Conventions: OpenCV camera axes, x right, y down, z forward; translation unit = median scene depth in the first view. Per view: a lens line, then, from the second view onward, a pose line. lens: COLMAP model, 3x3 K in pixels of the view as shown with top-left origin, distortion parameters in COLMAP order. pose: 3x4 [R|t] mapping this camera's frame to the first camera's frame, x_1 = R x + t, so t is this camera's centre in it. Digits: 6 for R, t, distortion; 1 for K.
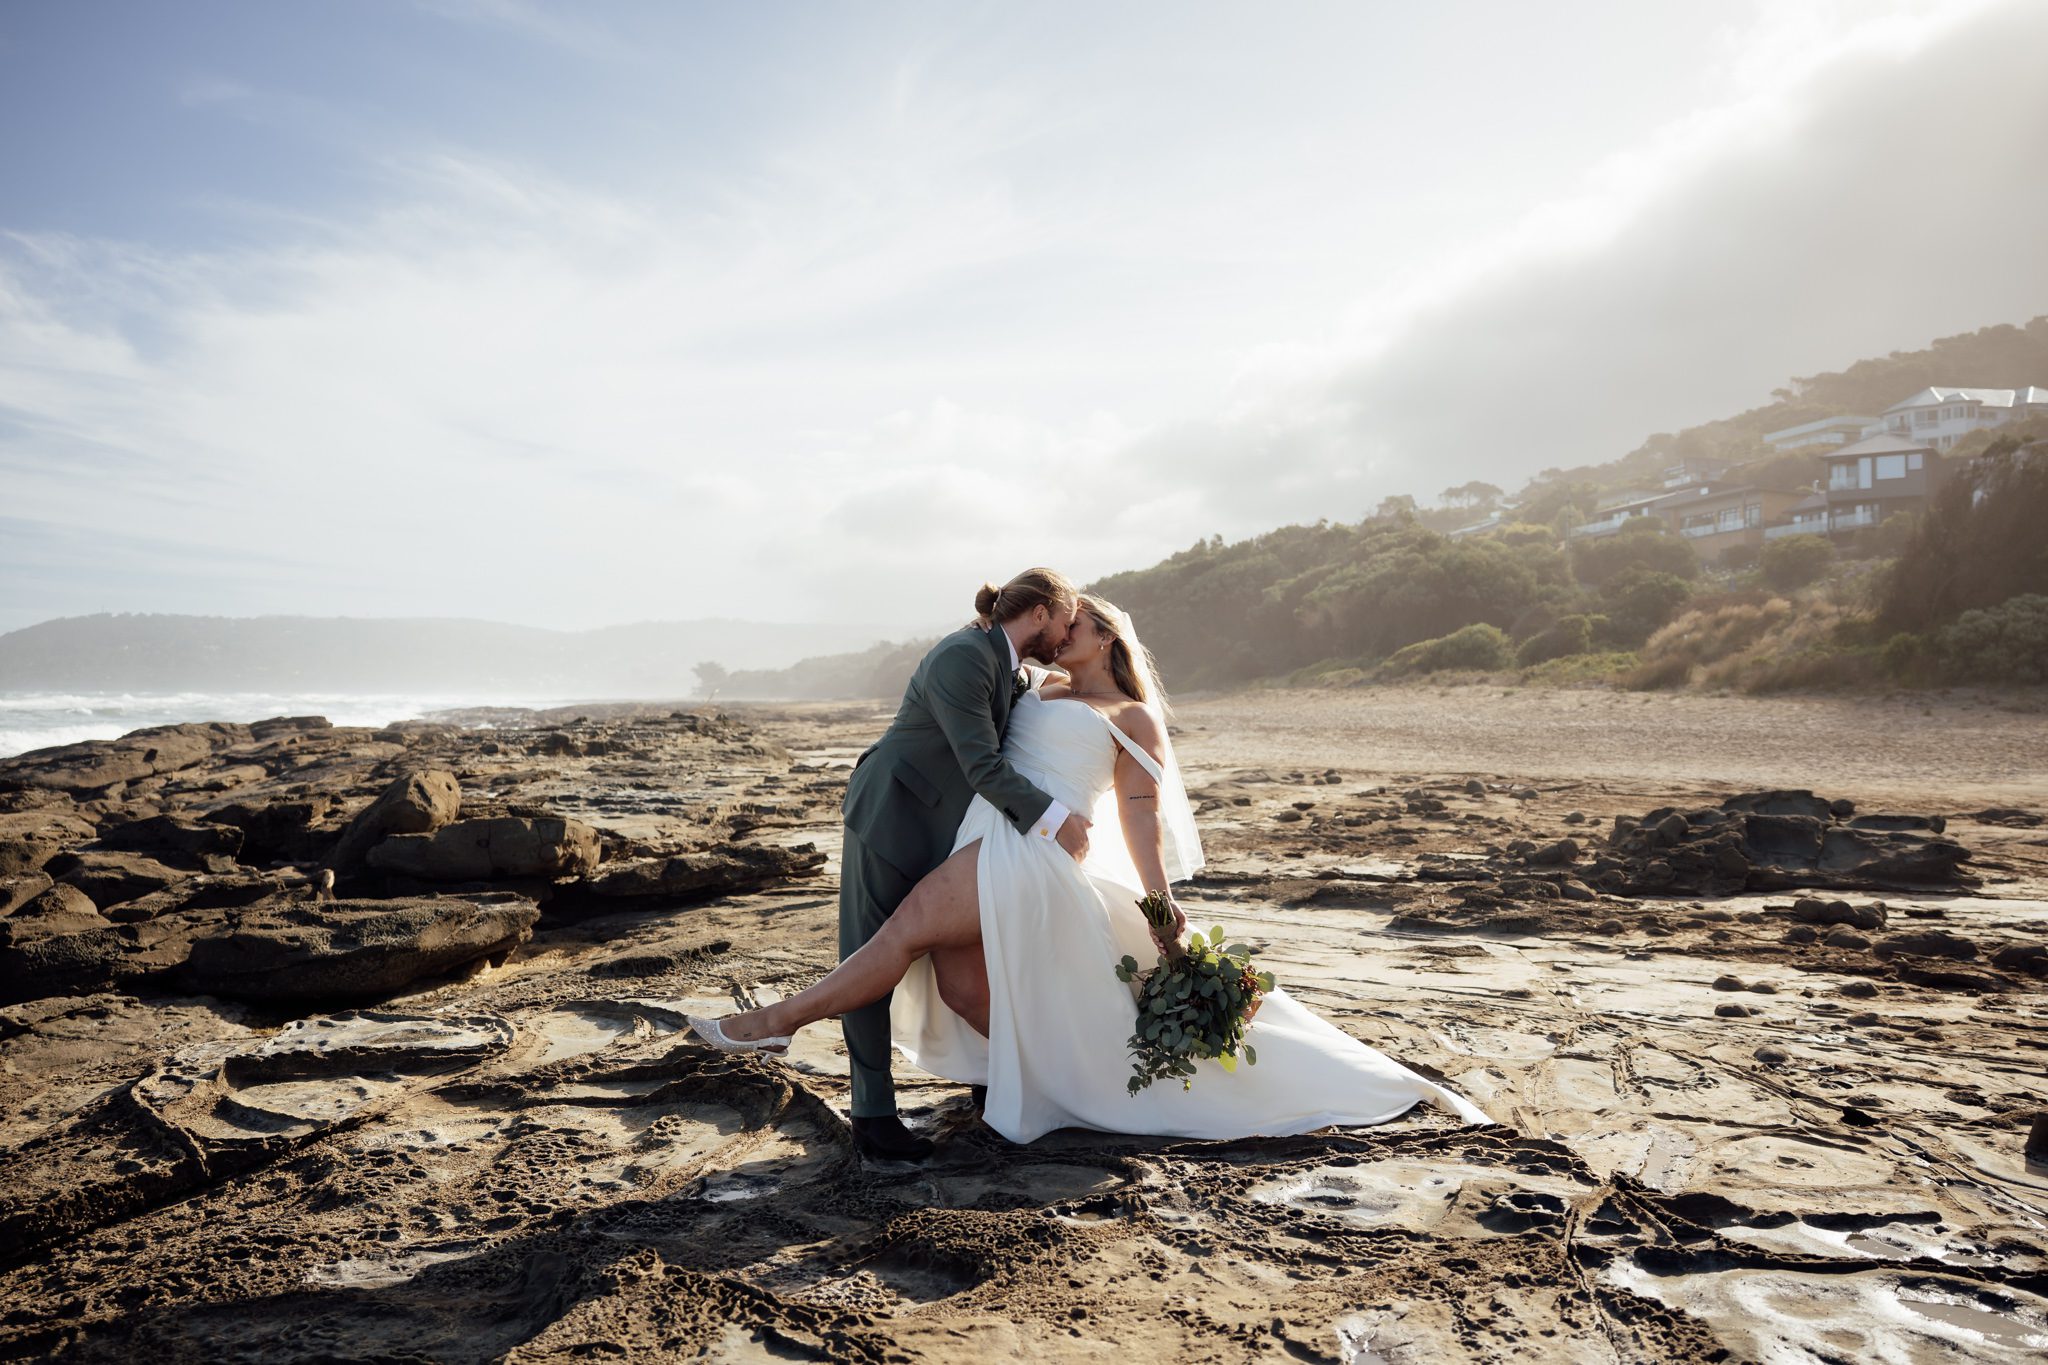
lens RADIAL K [[1600.7, 0, 1023.8], [0, 1600.7, 708.4], [0, 0, 1]] dist [-0.111134, 0.108954]
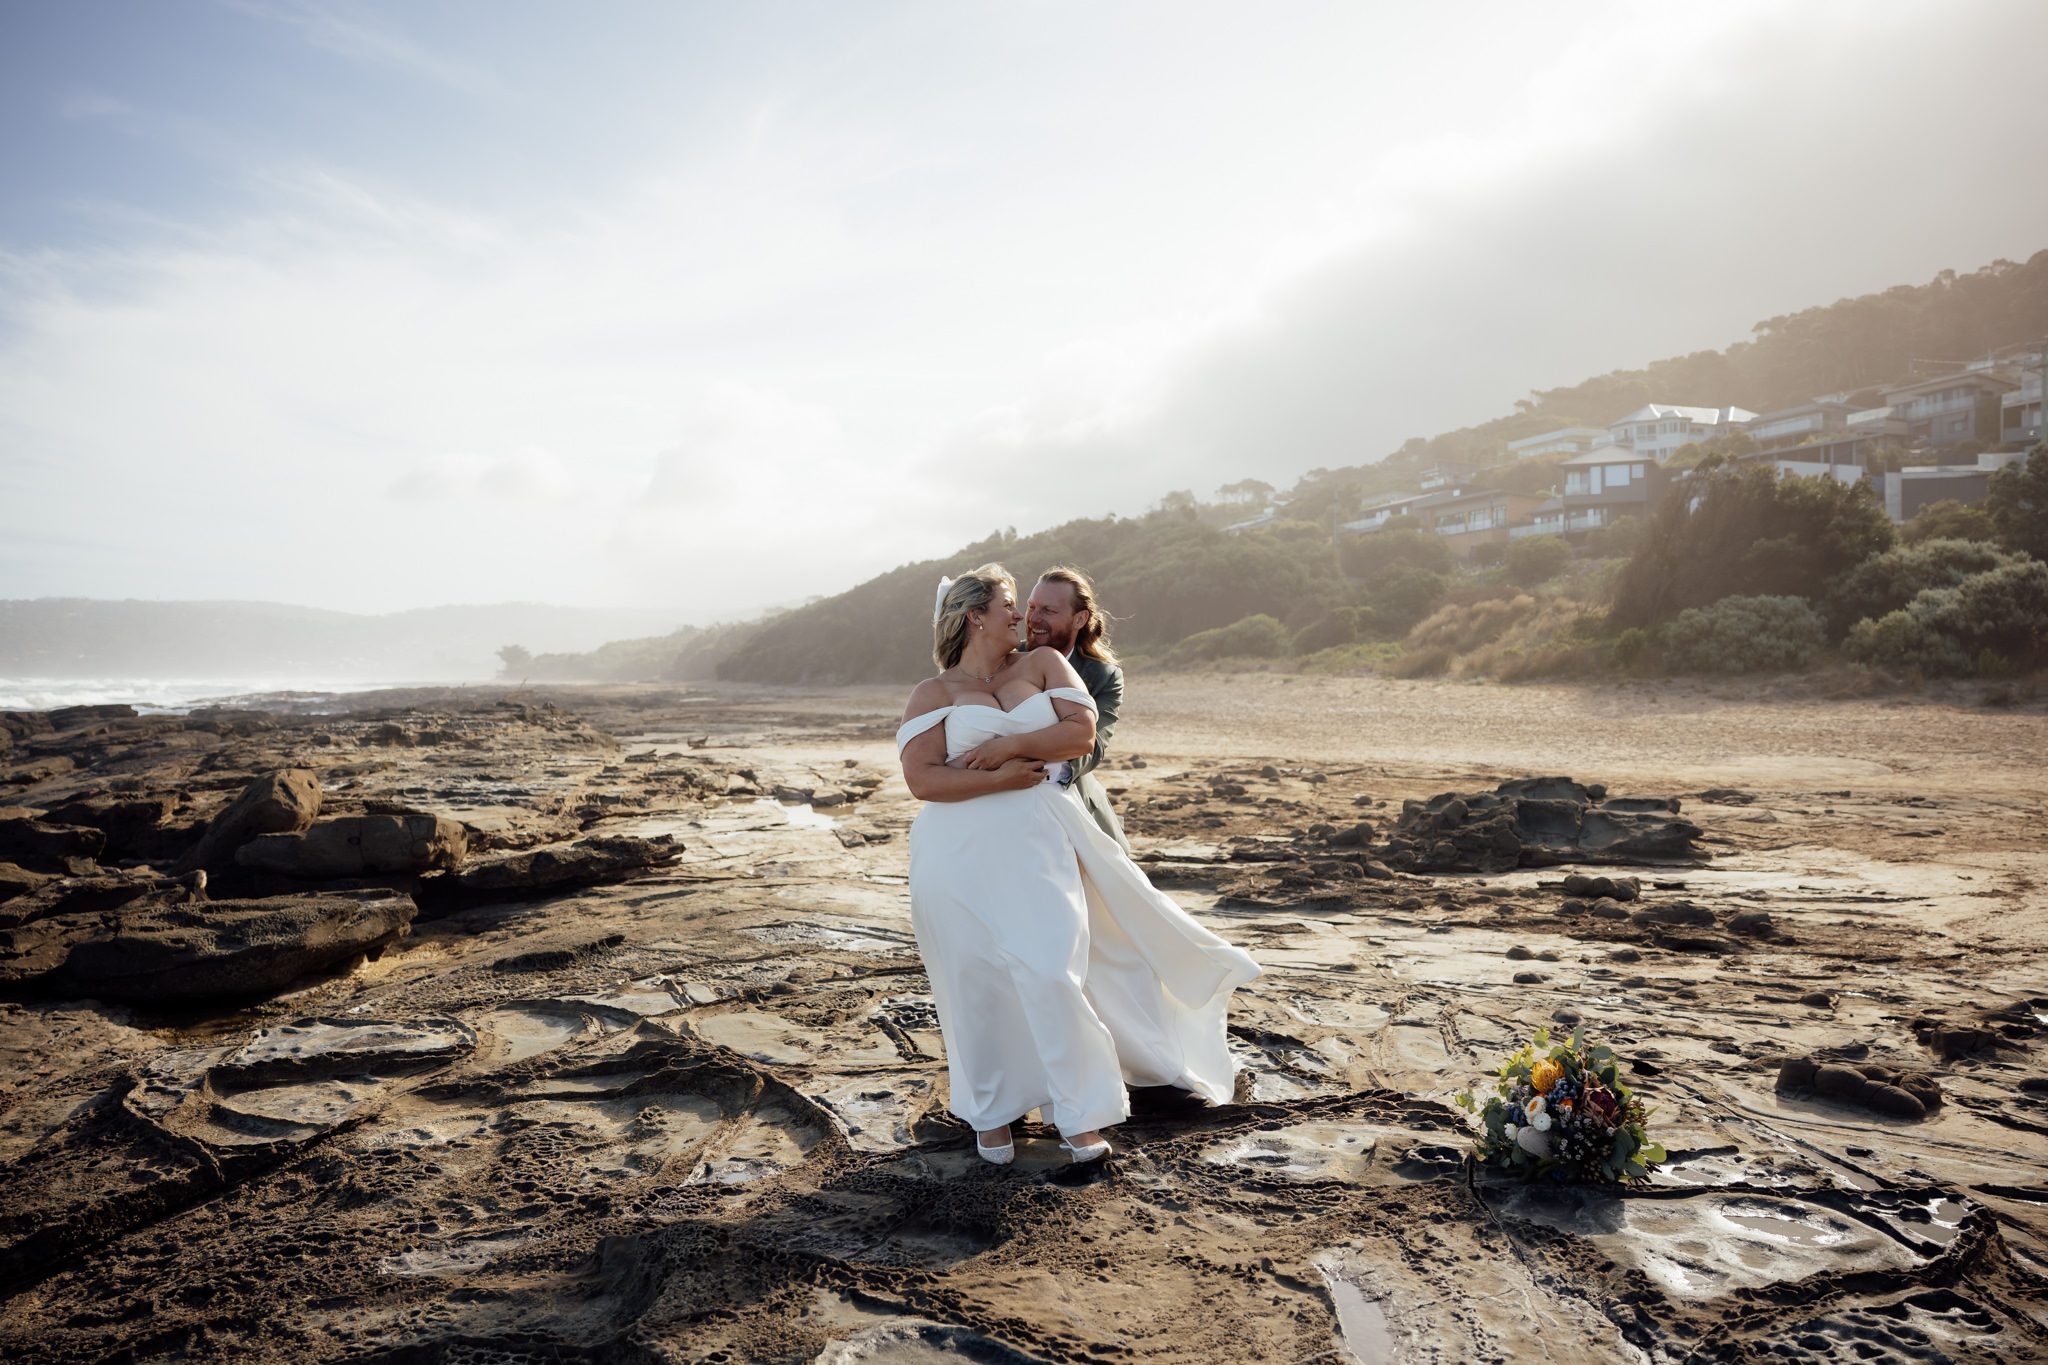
lens RADIAL K [[1523.7, 0, 1052.6], [0, 1523.7, 723.0], [0, 0, 1]] dist [-0.118585, 0.102499]
pose [[0.988982, -0.004119, 0.147978, -0.047698], [0.000970, 0.999772, 0.021348, -0.016047], [-0.148032, -0.020970, 0.988760, -0.036494]]
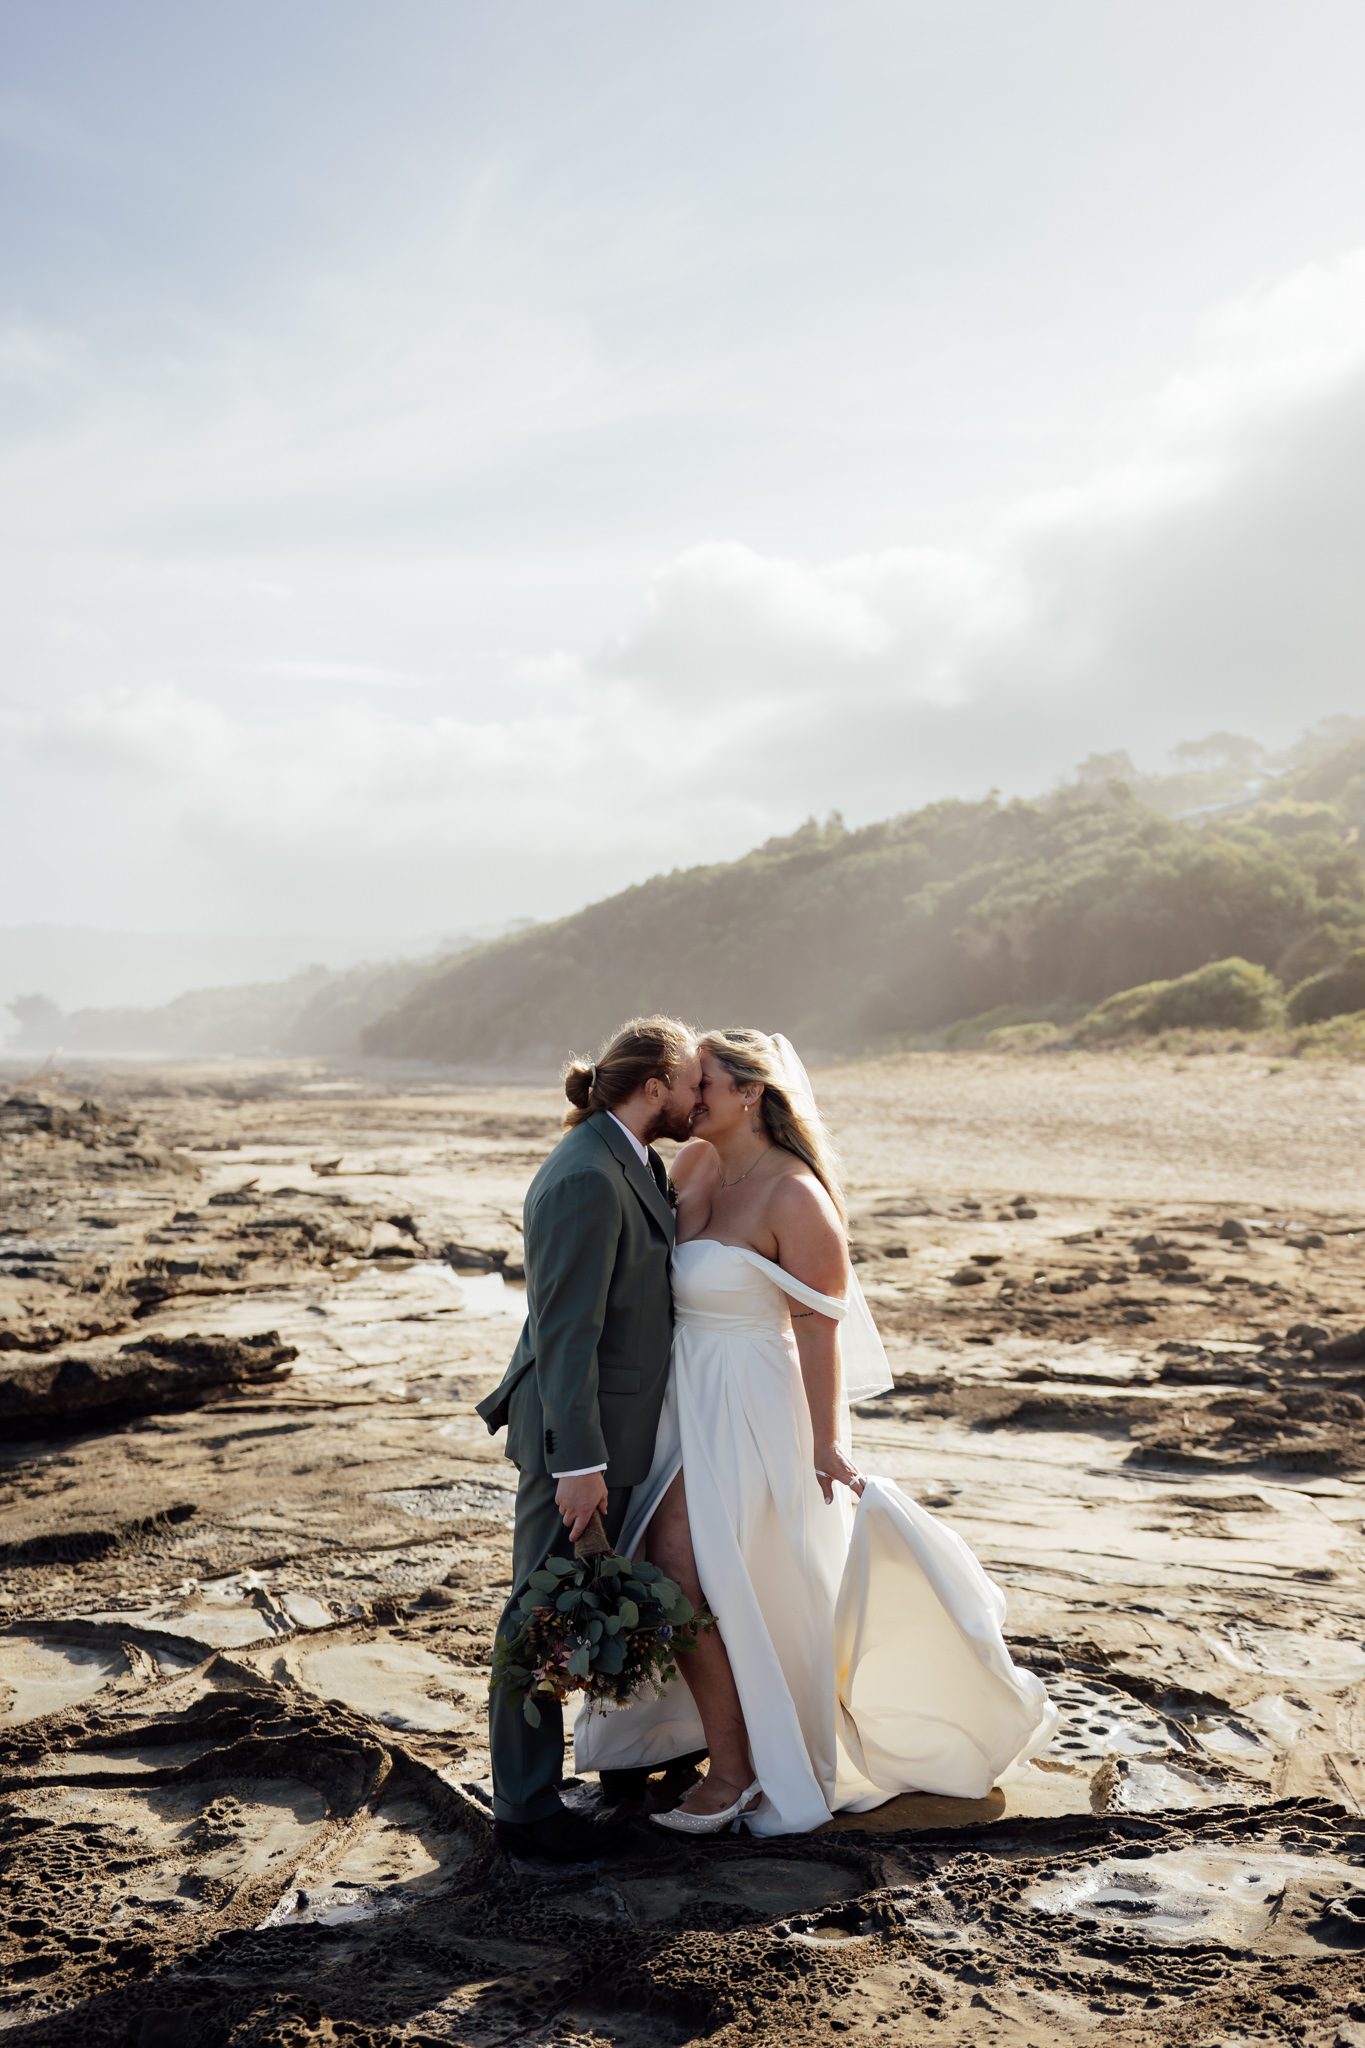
lens RADIAL K [[2457.0, 0, 780.2], [0, 2457.0, 983.9], [0, 0, 1]] dist [-0.002522, 0.079402]
pose [[0.995057, 0.009149, 0.098884, -0.038684], [-0.005559, 0.999318, -0.036517, -0.039831], [-0.099151, 0.035787, 0.994429, -0.089083]]
